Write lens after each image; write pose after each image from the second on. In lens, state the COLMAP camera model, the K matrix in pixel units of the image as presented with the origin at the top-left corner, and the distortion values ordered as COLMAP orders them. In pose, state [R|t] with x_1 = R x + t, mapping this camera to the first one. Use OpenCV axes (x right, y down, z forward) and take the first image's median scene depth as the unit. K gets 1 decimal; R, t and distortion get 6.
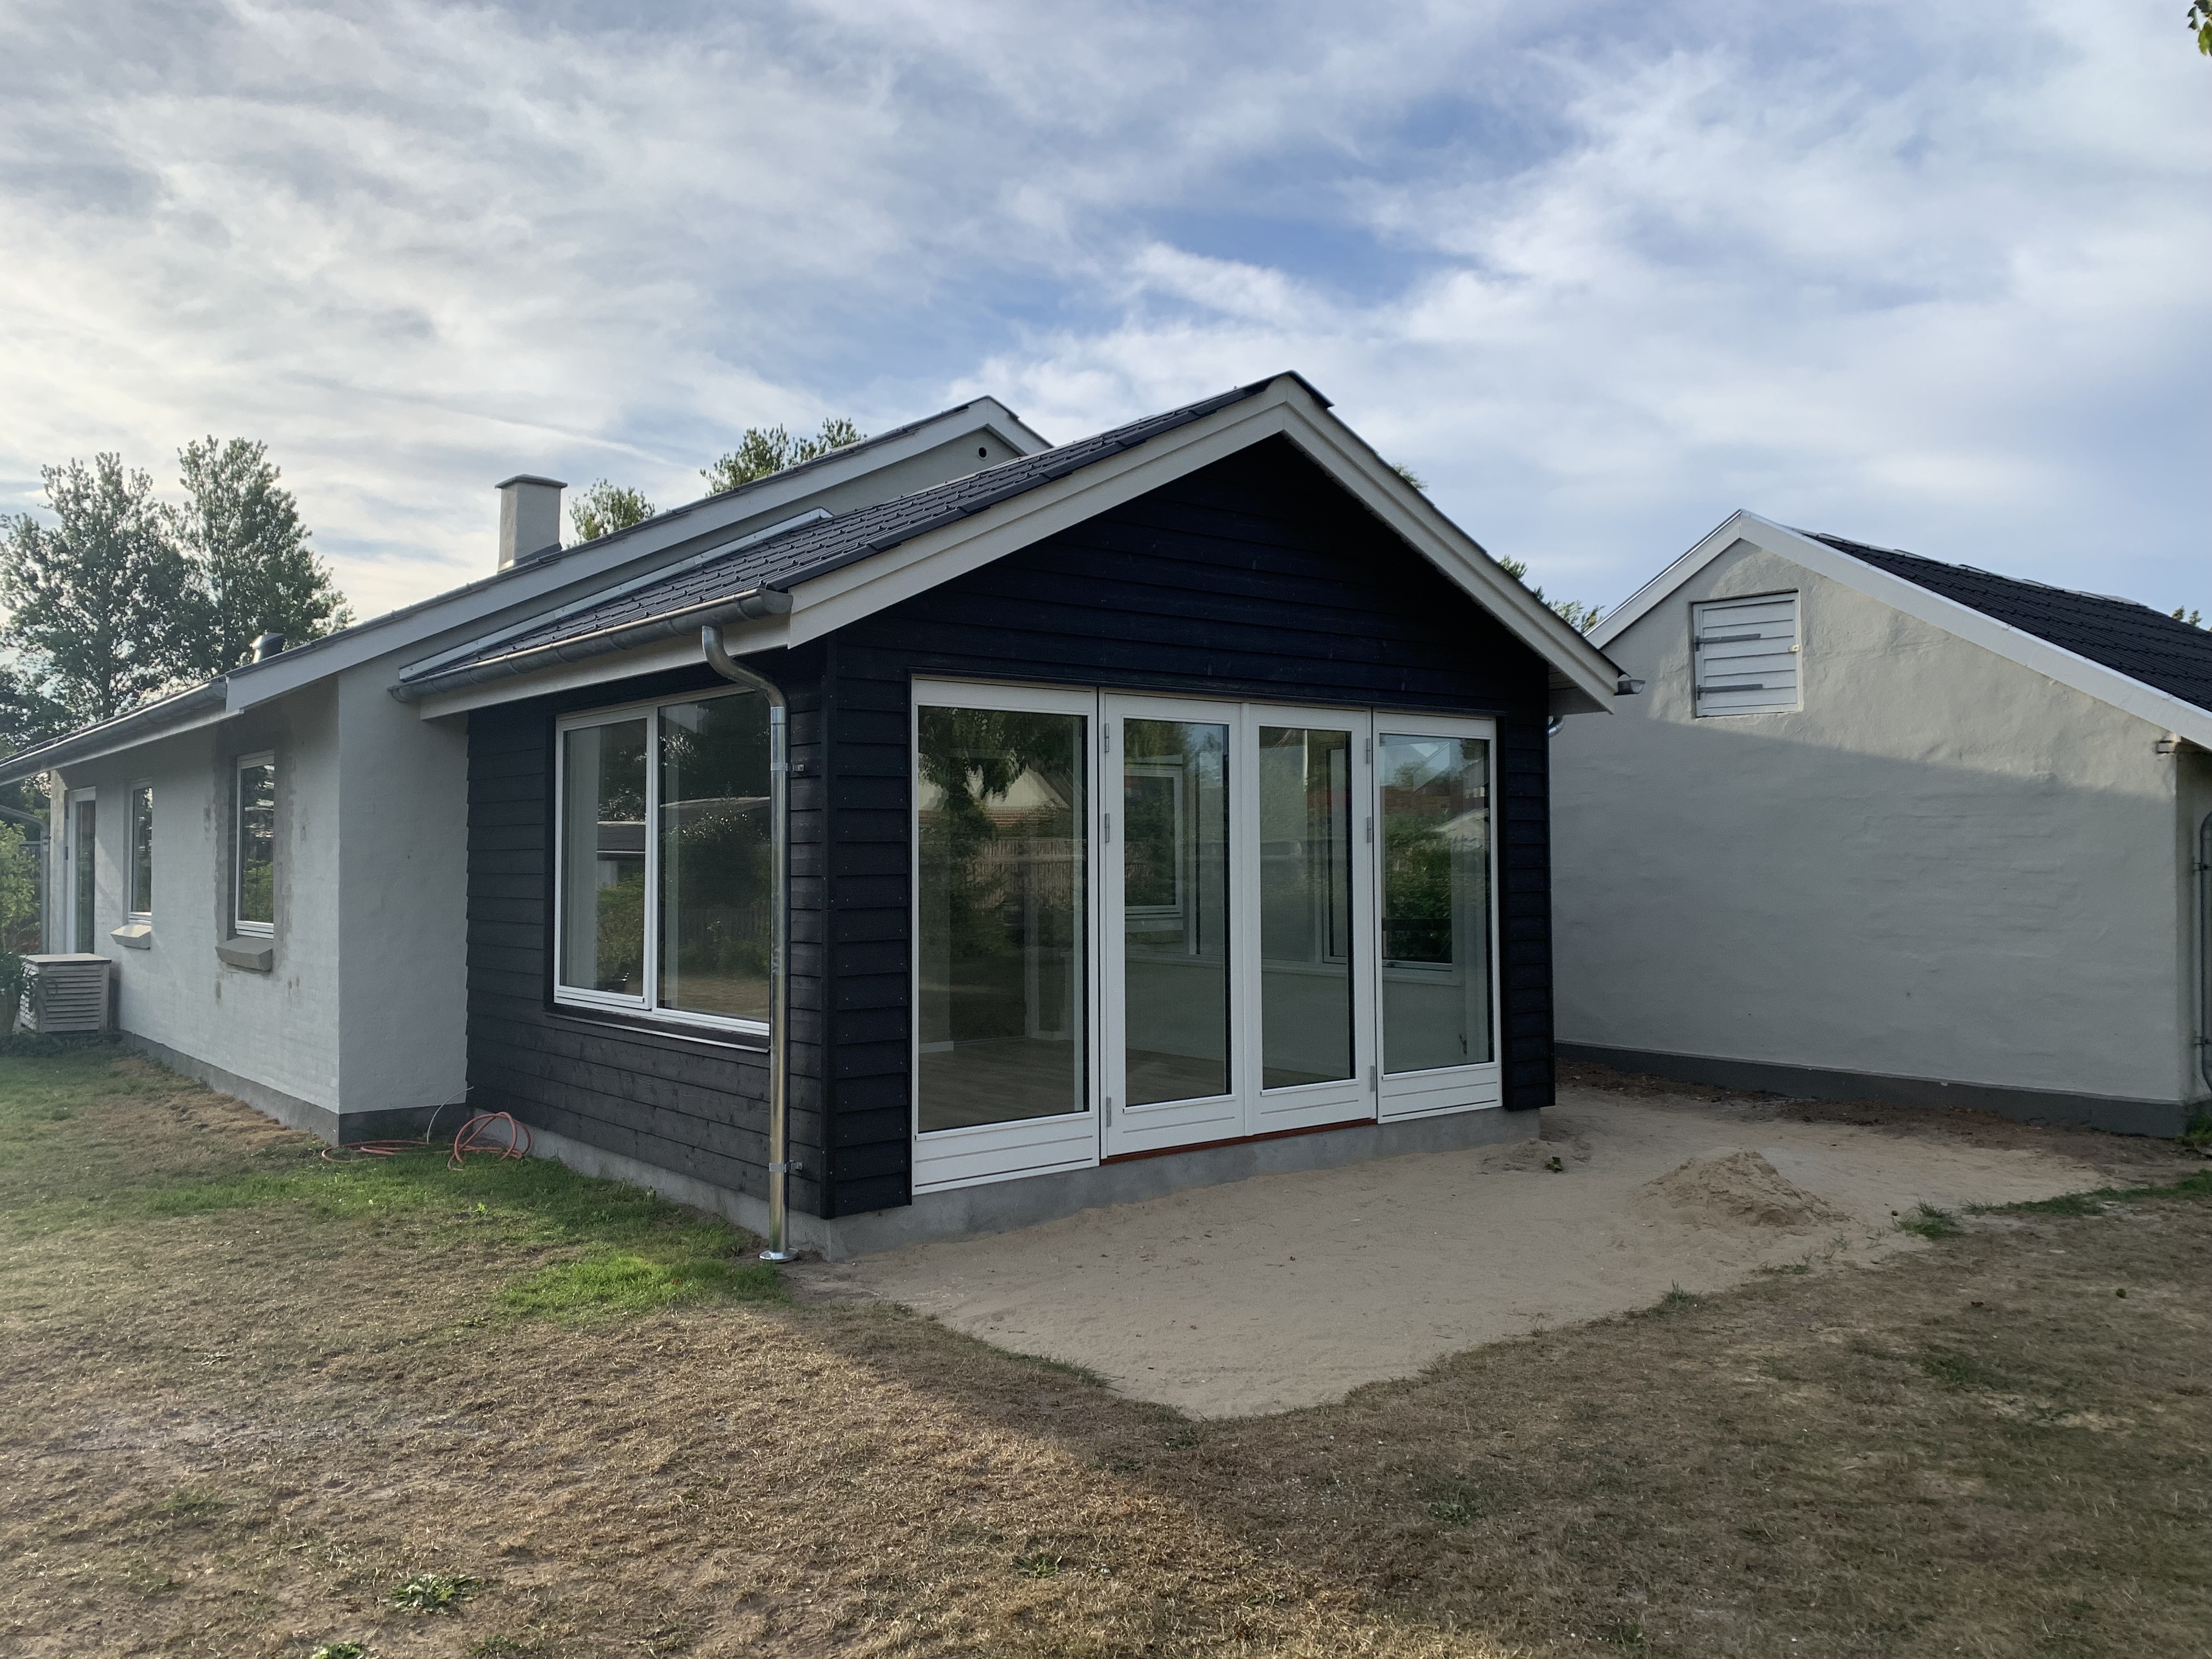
lens RADIAL K [[1696.3, 0, 1106.0], [0, 1696.3, 829.5], [0, 0, 1]] dist [0.079794, -0.000062]
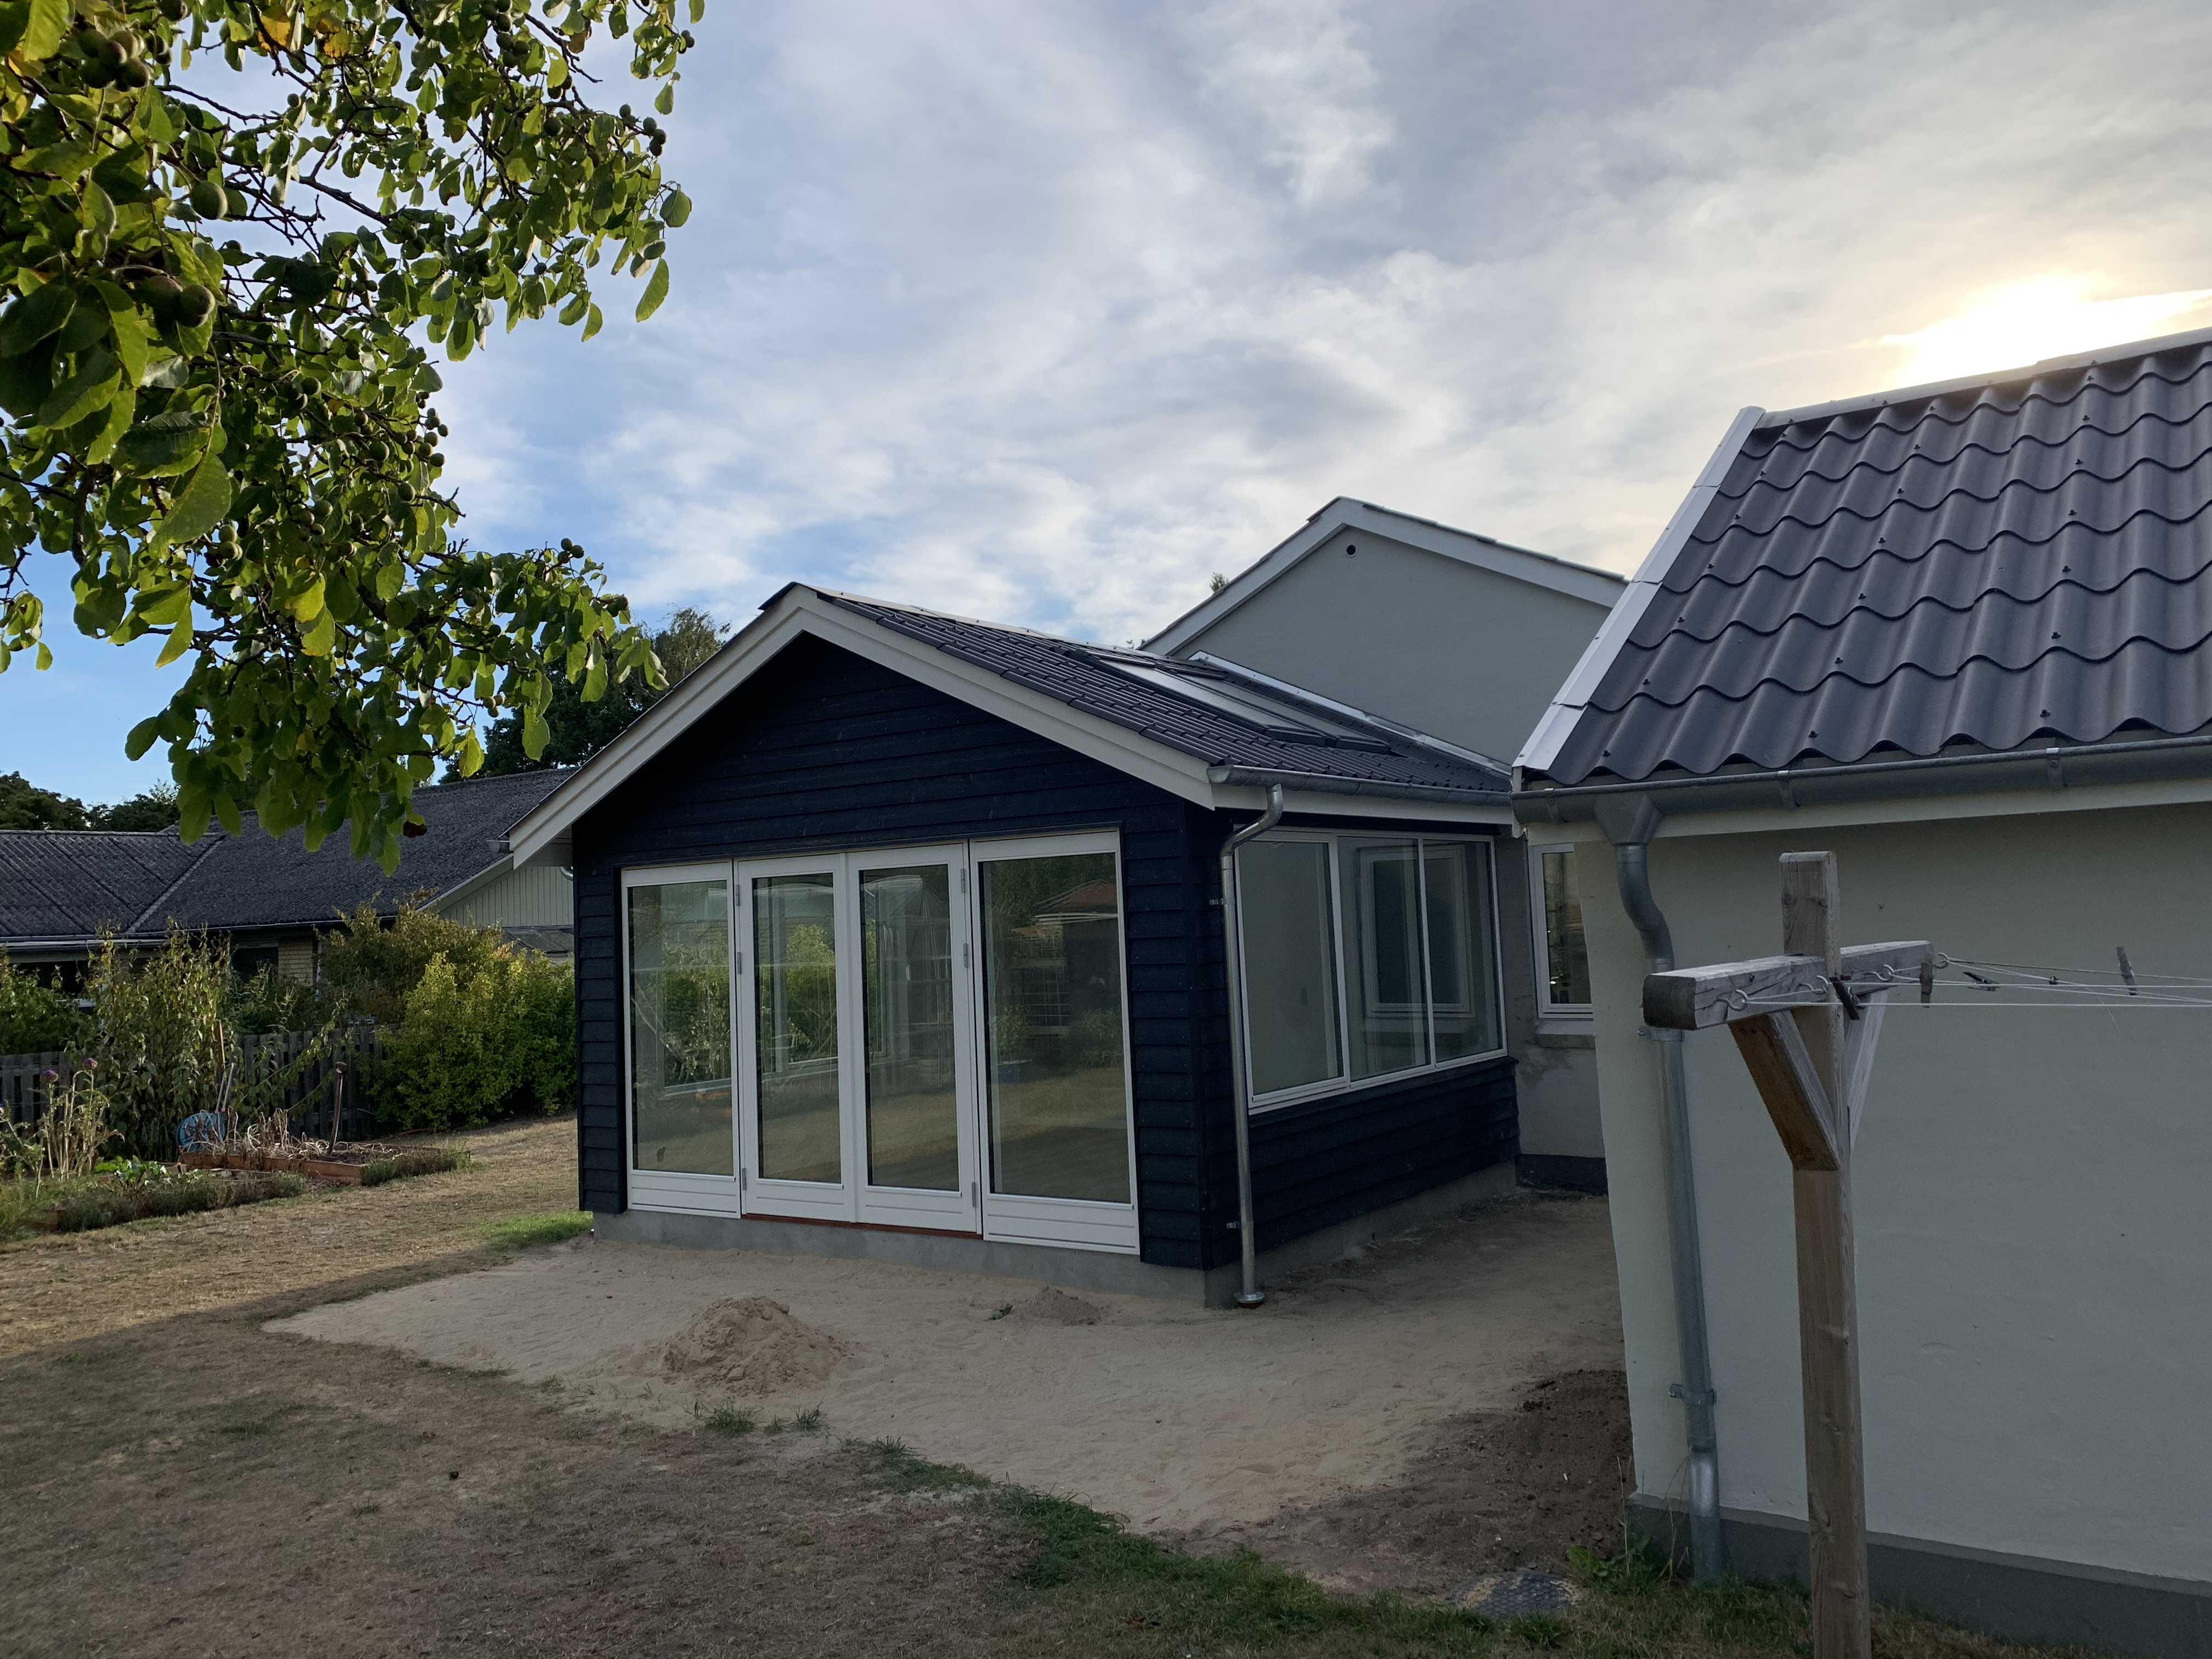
lens RADIAL K [[1696.3, 0, 1106.0], [0, 1696.3, 829.5], [0, 0, 1]] dist [0.079794, -0.000062]
pose [[0.271450, -0.056480, -0.960794, 1.266330], [0.057326, 0.997453, -0.042439, -0.029822], [0.960744, -0.043559, 0.273997, 0.848537]]
